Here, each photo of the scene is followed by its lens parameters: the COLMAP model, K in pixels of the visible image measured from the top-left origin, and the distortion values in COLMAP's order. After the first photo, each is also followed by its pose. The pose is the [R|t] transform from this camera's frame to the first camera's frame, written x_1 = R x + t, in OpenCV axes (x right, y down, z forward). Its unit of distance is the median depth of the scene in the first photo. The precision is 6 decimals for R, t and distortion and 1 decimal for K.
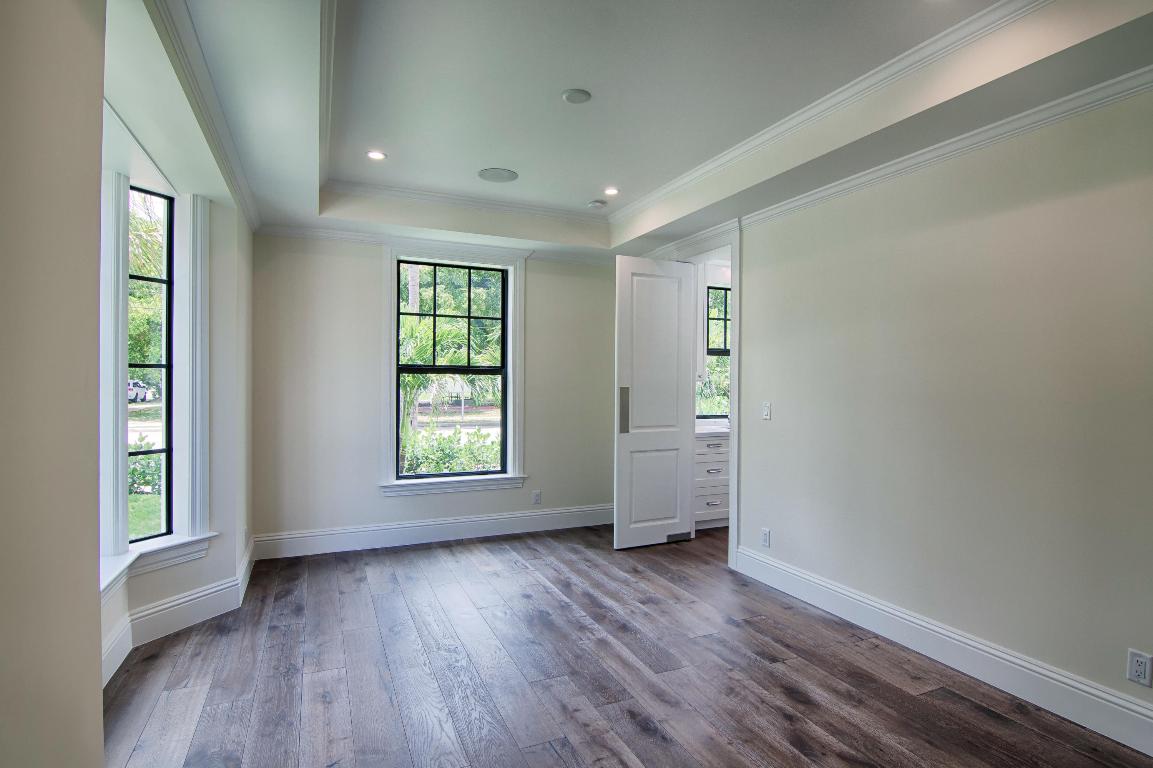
lens RADIAL K [[586.5, 0, 577.1], [0, 586.5, 382.0], [0, 0, 1]] dist [-0.005754, -0.011445]
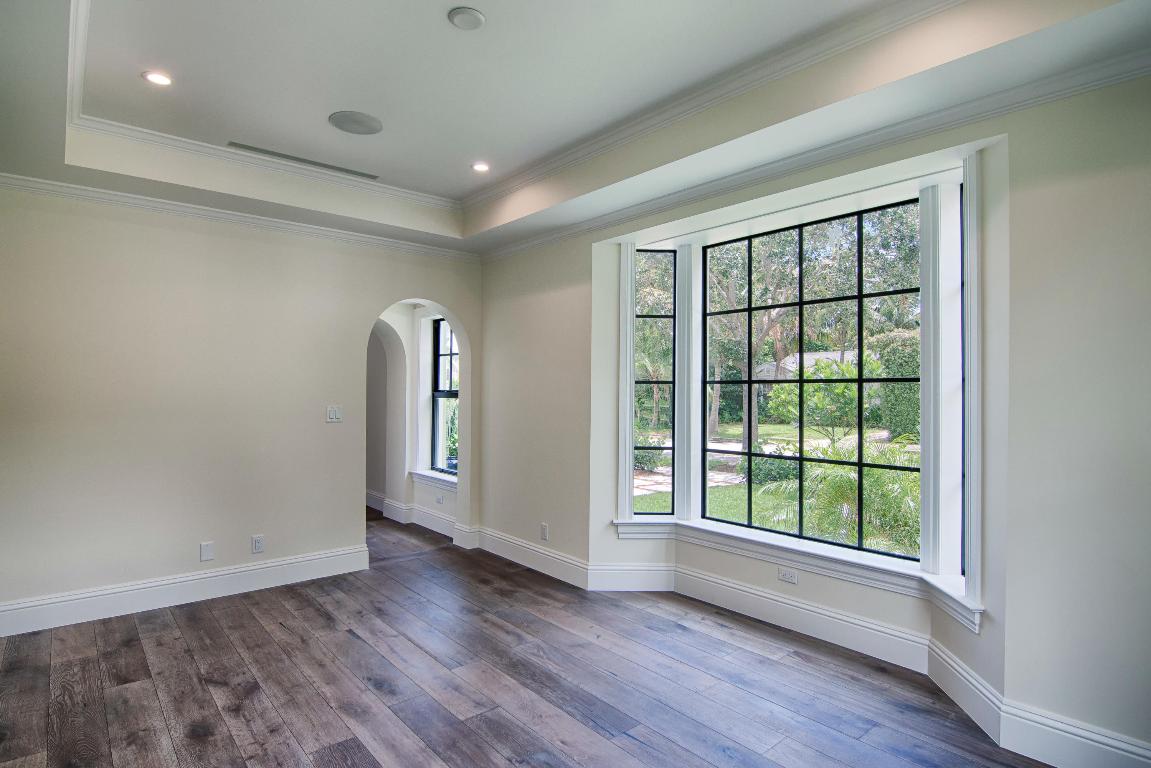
lens RADIAL K [[585.4, 0, 576.1], [0, 585.4, 382.0], [0, 0, 1]] dist [-0.005754, -0.011445]
pose [[-0.955406, -0.016983, -0.294806, 0.092328], [-0.013319, 0.999807, -0.014430, -0.004108], [0.294994, -0.009860, -0.955448, 2.040412]]
